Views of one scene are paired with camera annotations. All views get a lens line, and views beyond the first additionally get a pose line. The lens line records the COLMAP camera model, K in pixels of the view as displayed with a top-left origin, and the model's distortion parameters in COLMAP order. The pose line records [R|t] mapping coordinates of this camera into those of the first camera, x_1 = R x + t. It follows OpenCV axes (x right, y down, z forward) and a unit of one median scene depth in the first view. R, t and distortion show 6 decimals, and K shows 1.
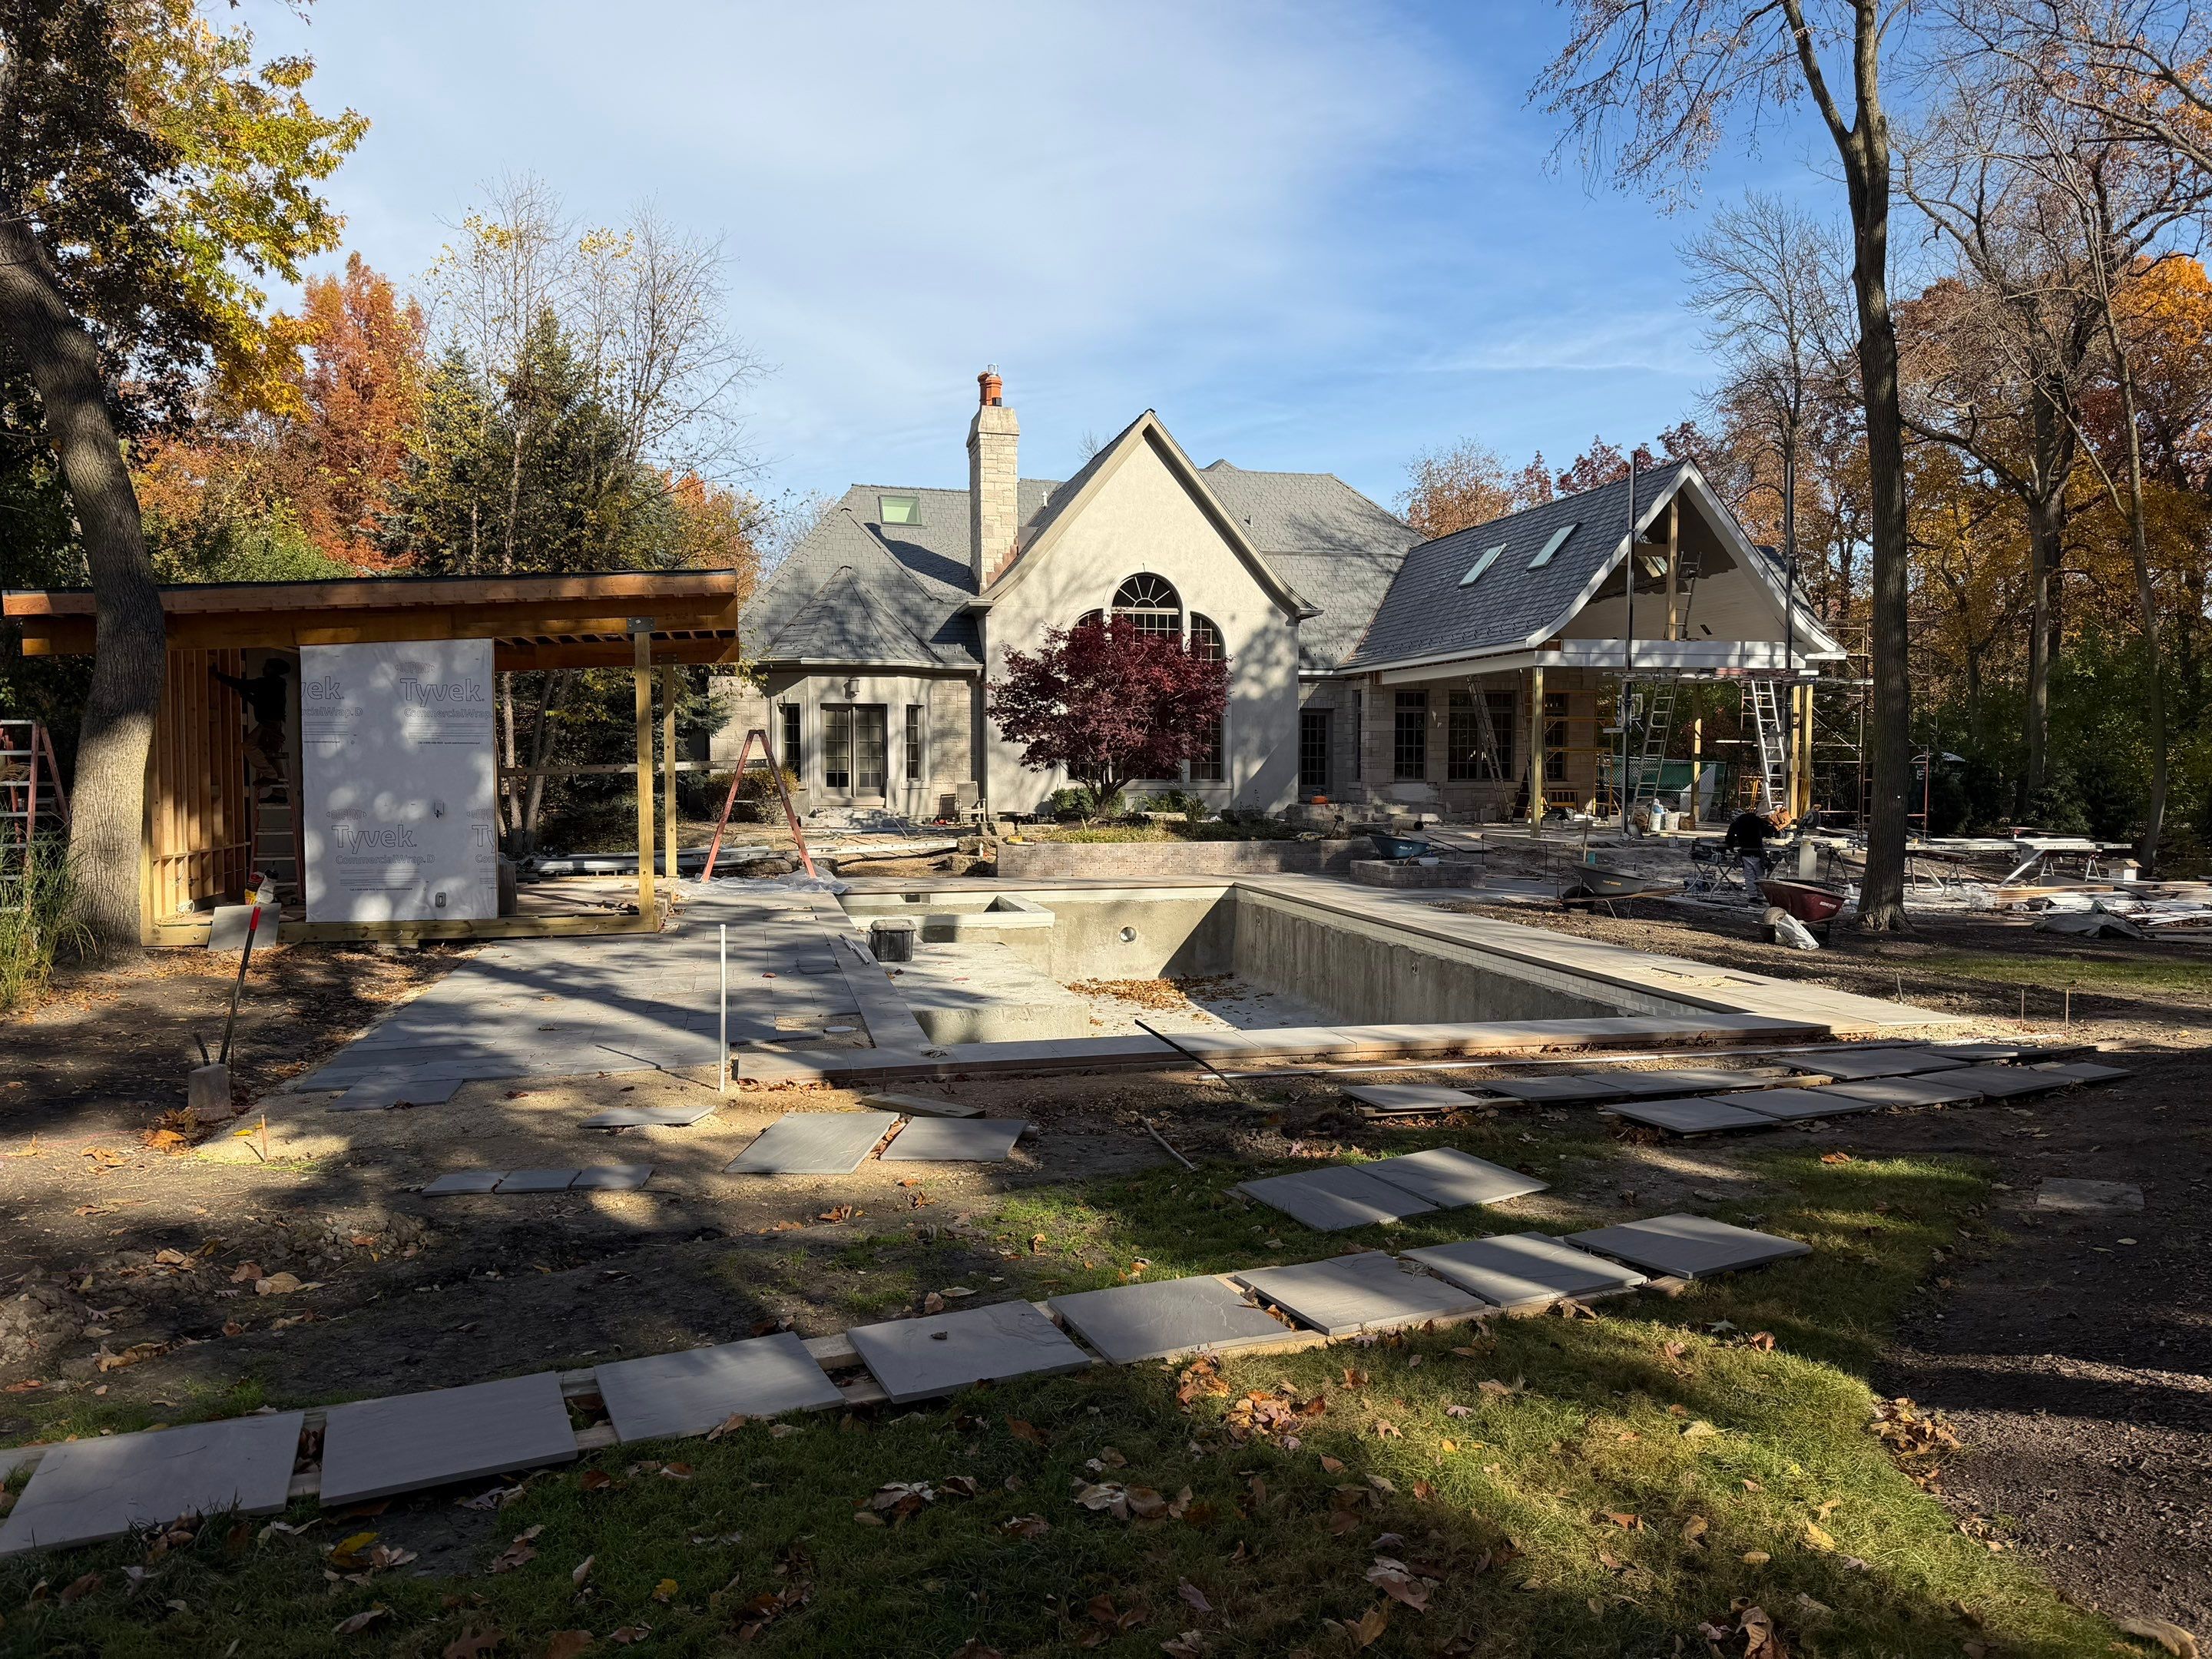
lens RADIAL K [[1530.1, 0, 1106.0], [0, 1530.1, 829.5], [0, 0, 1]] dist [0.139066, -0.196856]
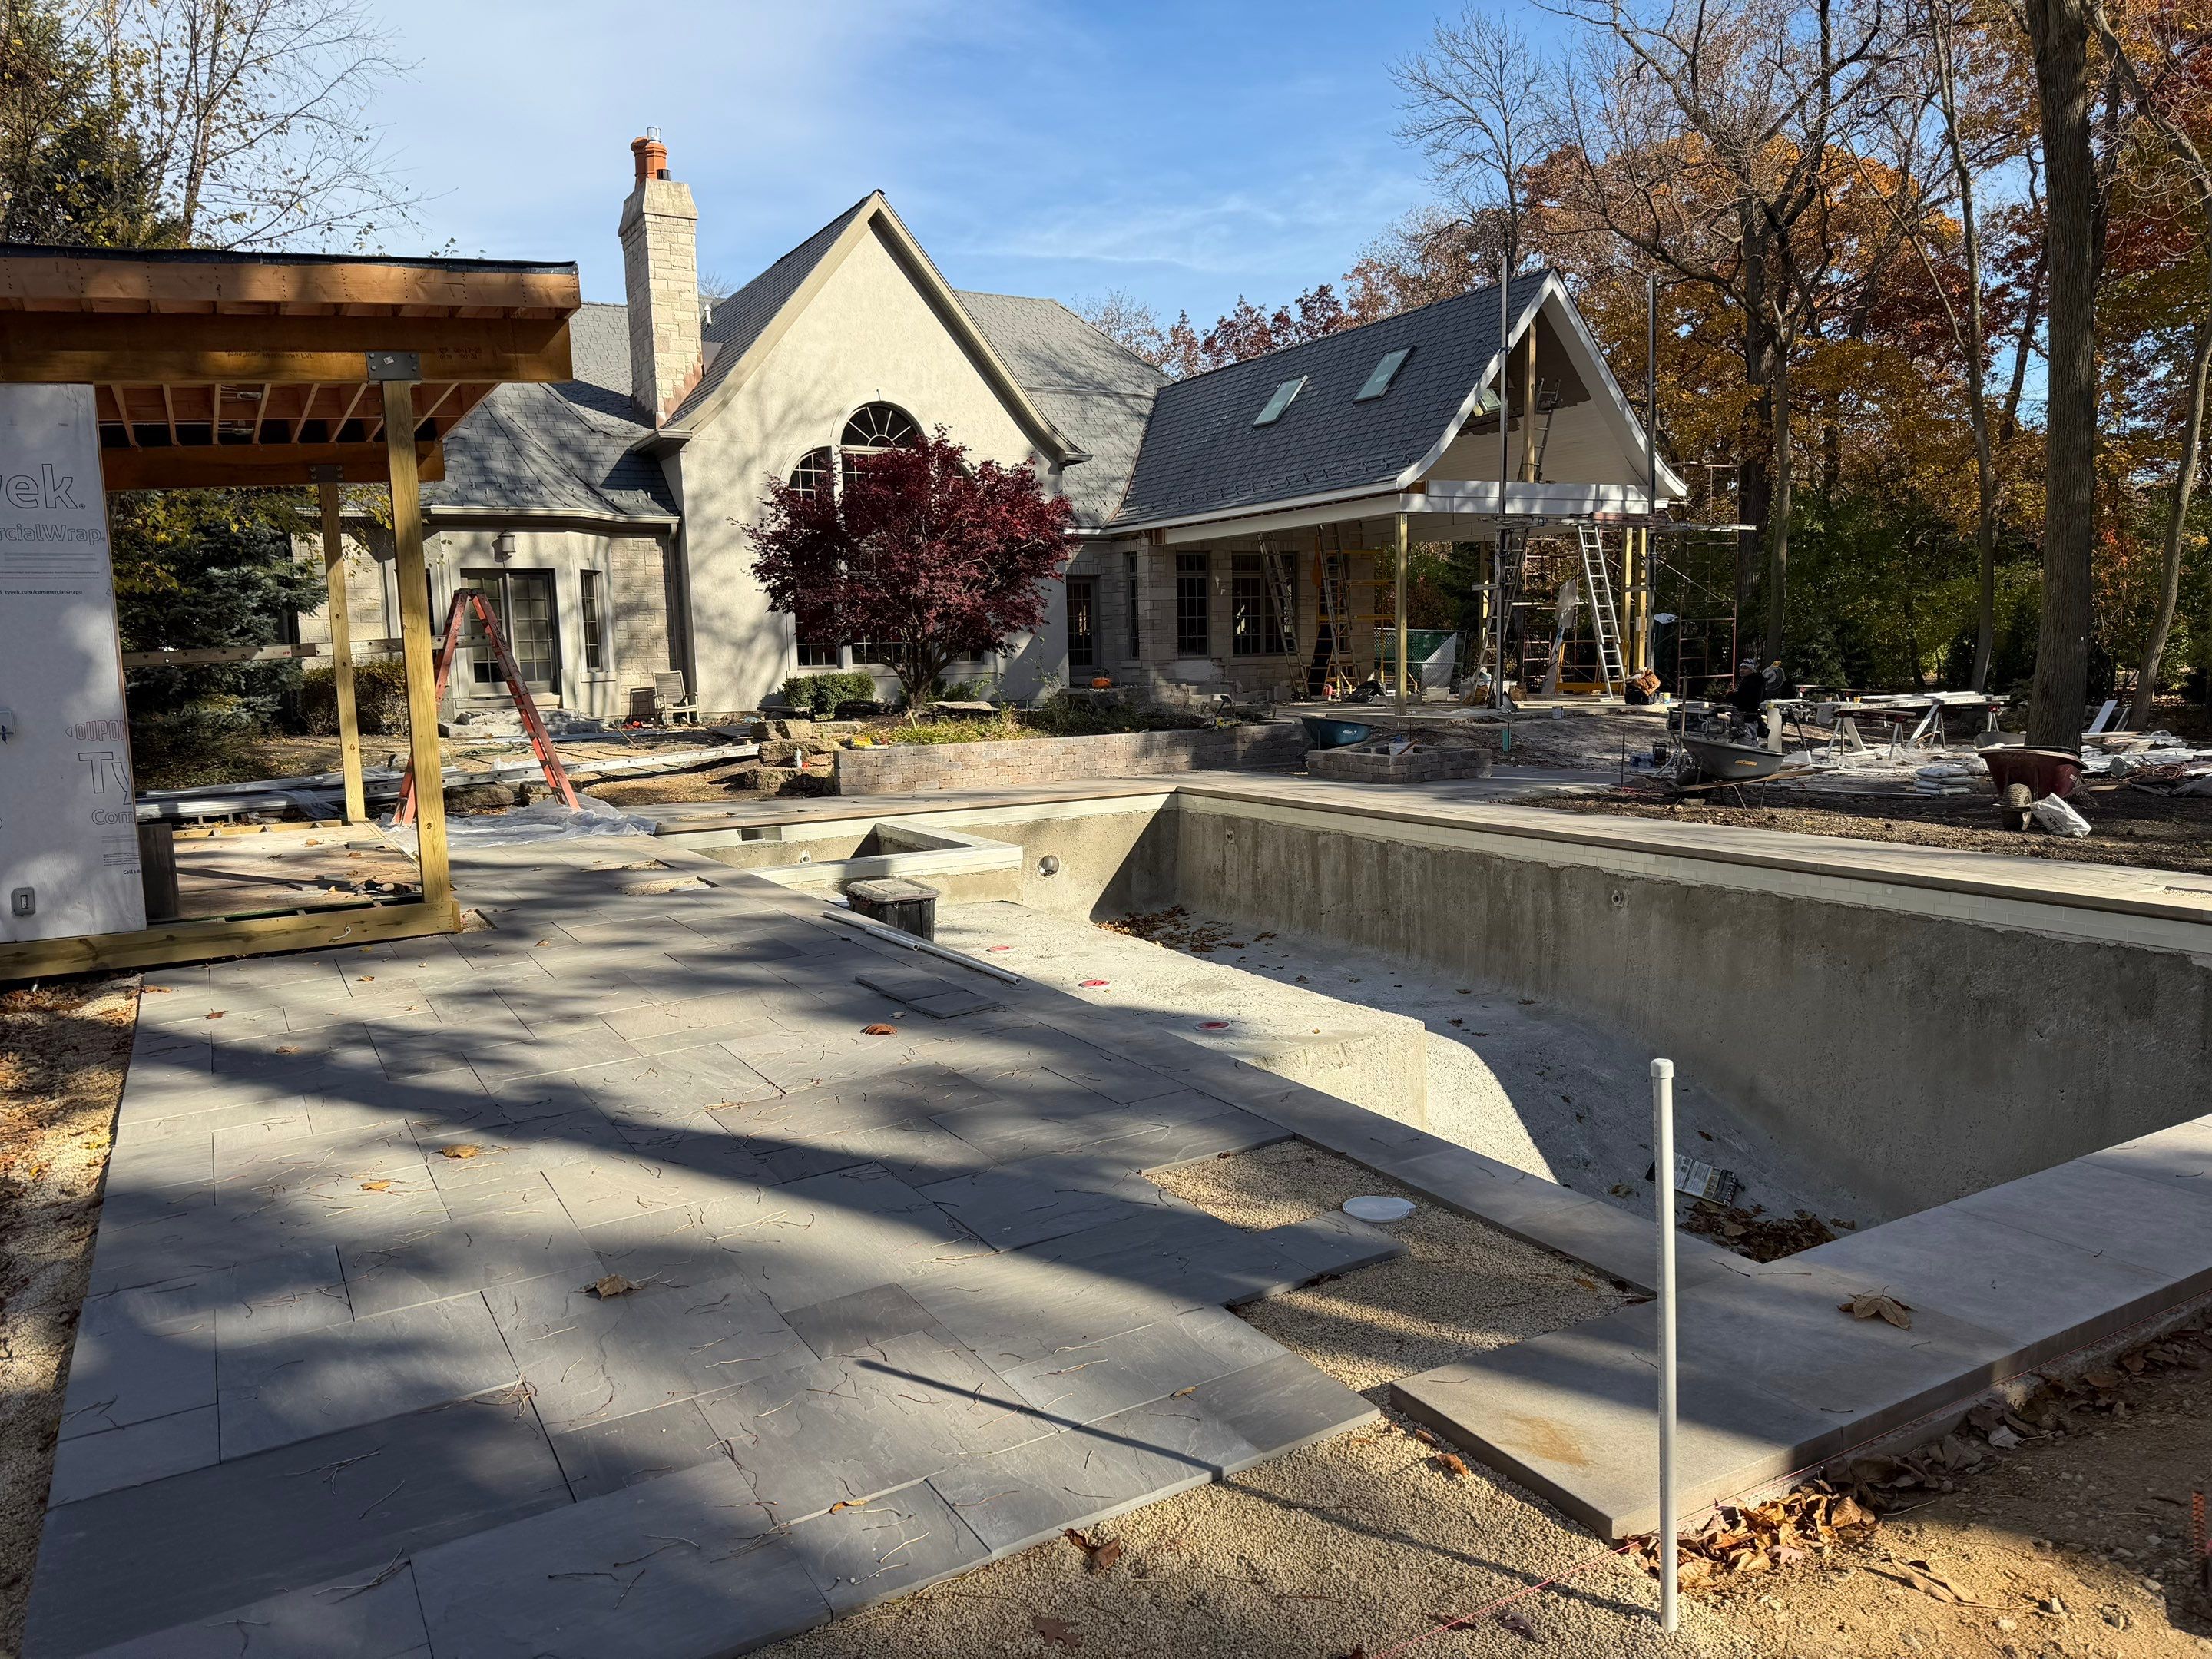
lens RADIAL K [[1530.1, 0, 1106.0], [0, 1530.1, 829.5], [0, 0, 1]] dist [0.139066, -0.196856]
pose [[0.957779, -0.058235, 0.281547, -0.103606], [0.038561, 0.996443, 0.074925, -0.001453], [-0.284908, -0.060905, 0.956618, 0.184631]]
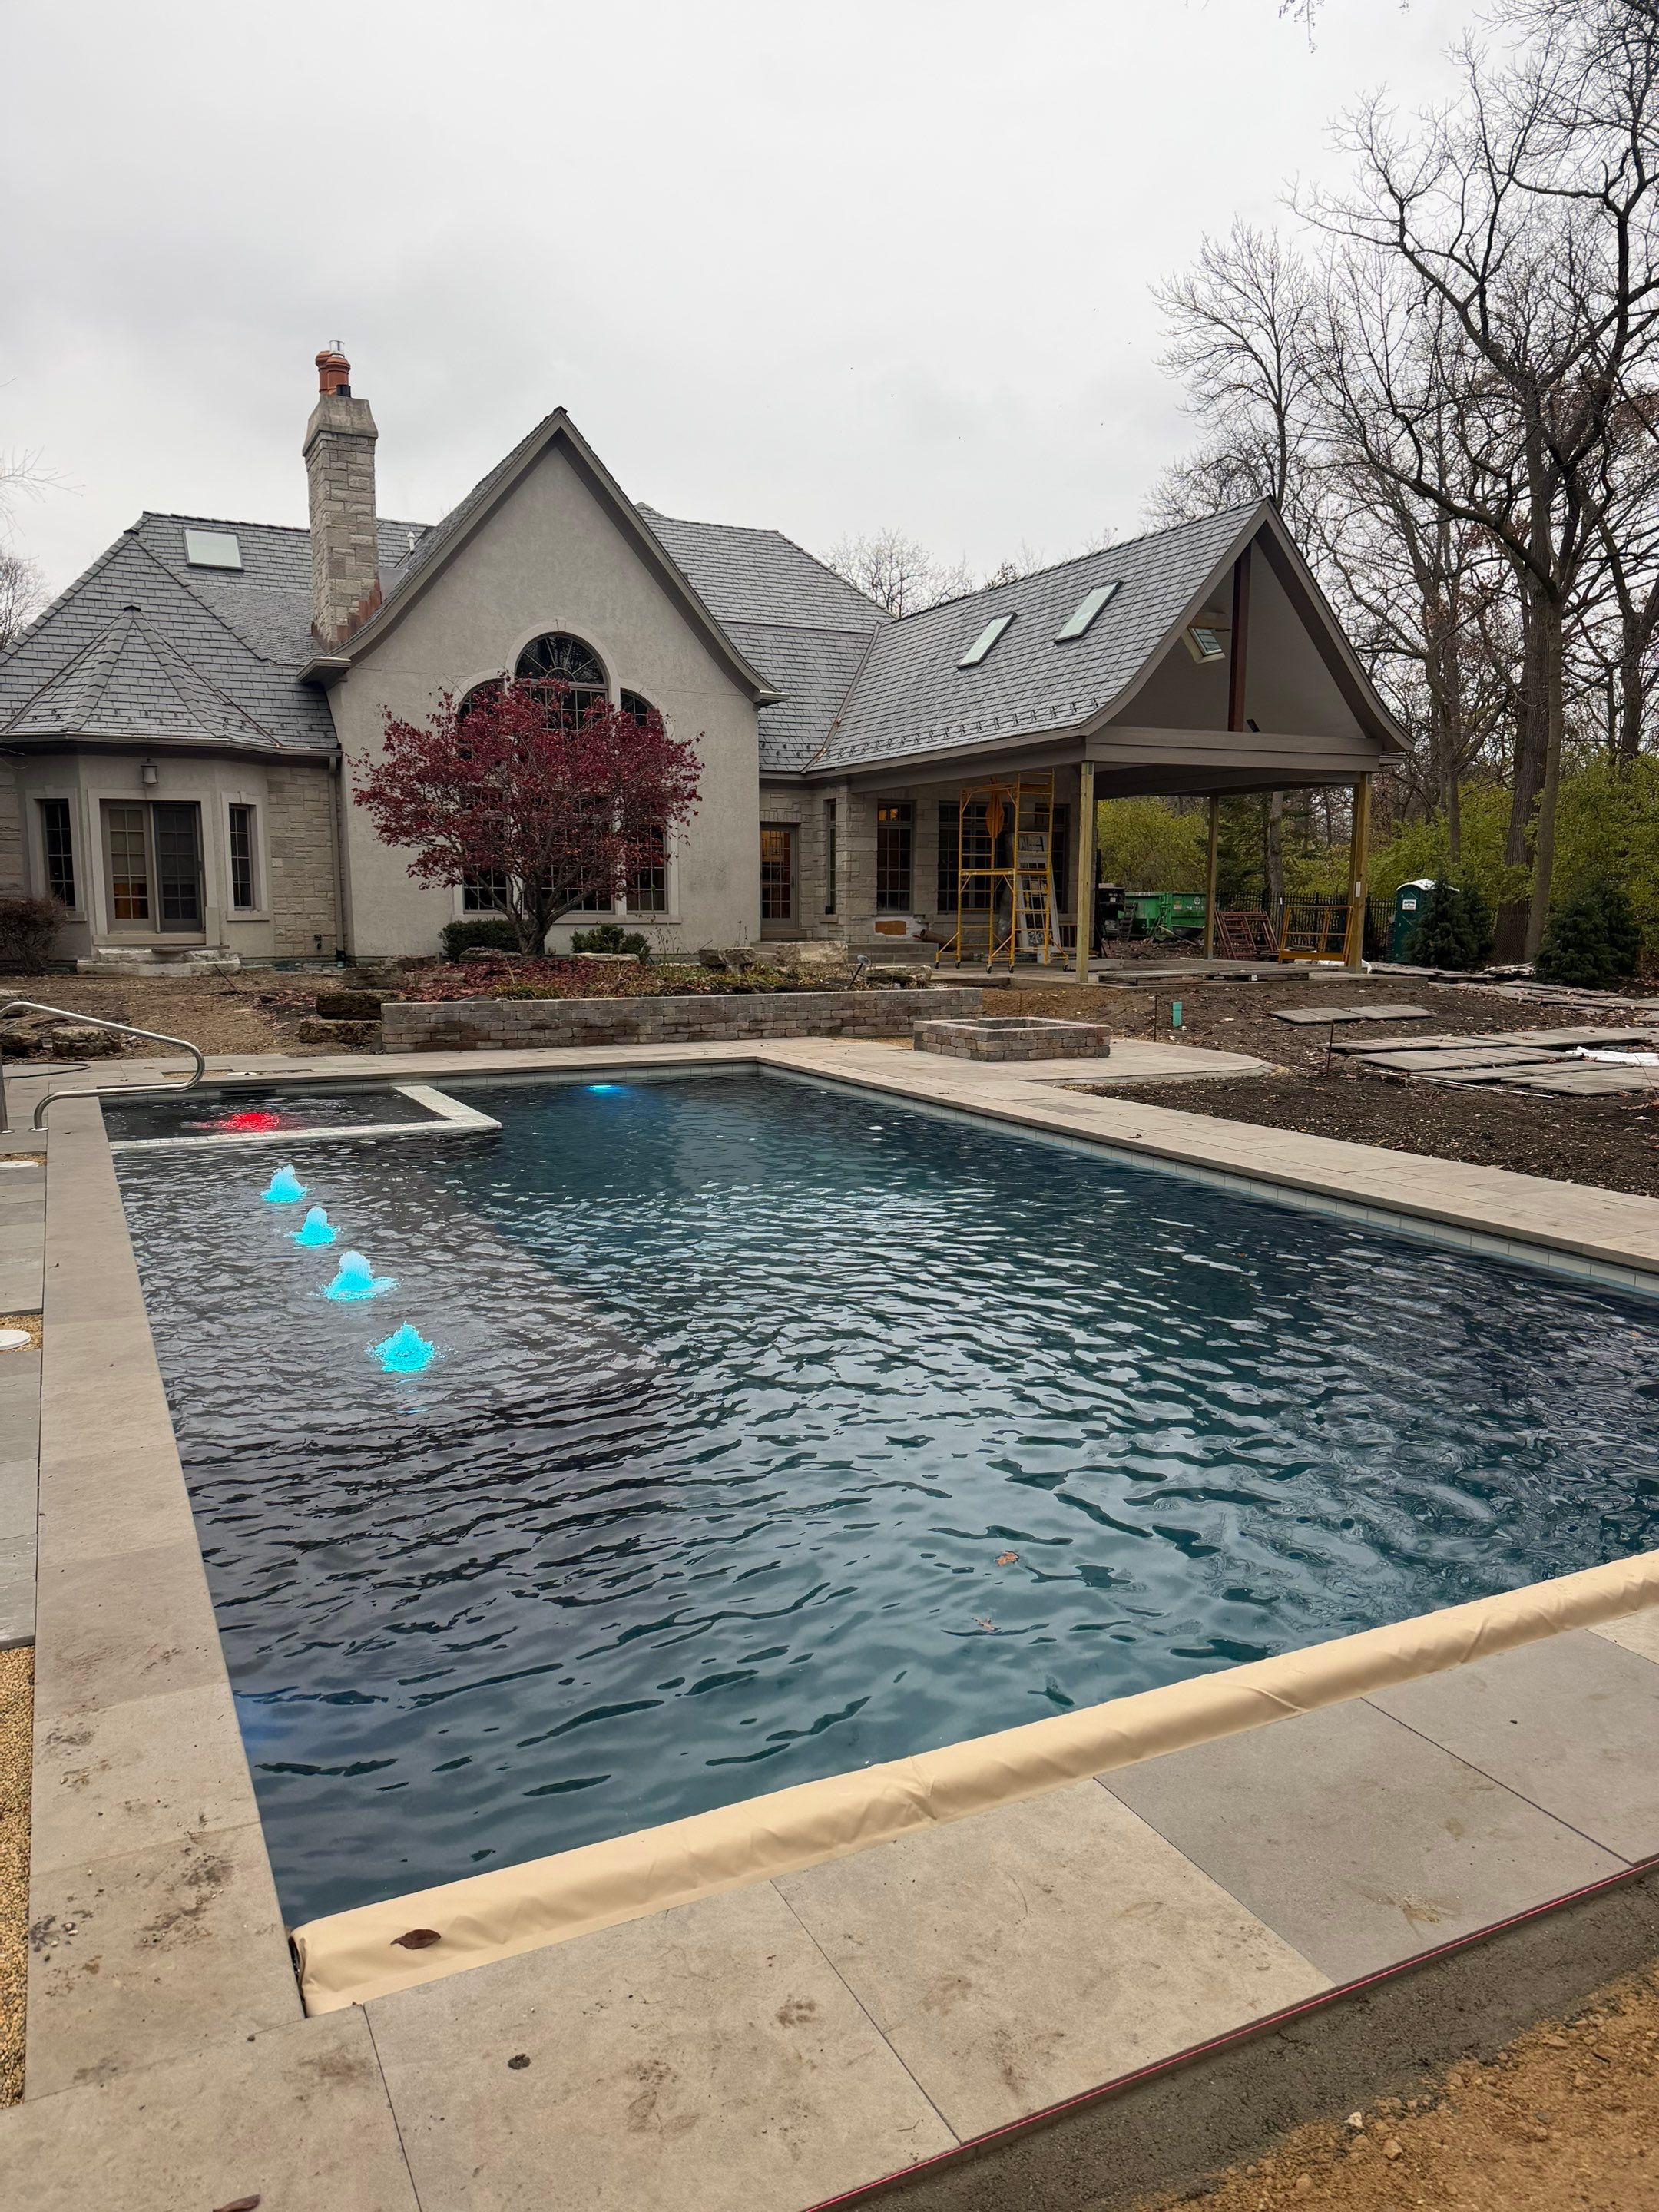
lens RADIAL K [[1530.1, 0, 829.5], [0, 1530.1, 1106.0], [0, 0, 1]] dist [0.139066, -0.196856]
pose [[0.974545, -0.029916, 0.222186, -0.021976], [0.010371, 0.996012, 0.088616, -0.001896], [-0.223951, -0.084056, 0.970969, 0.211100]]
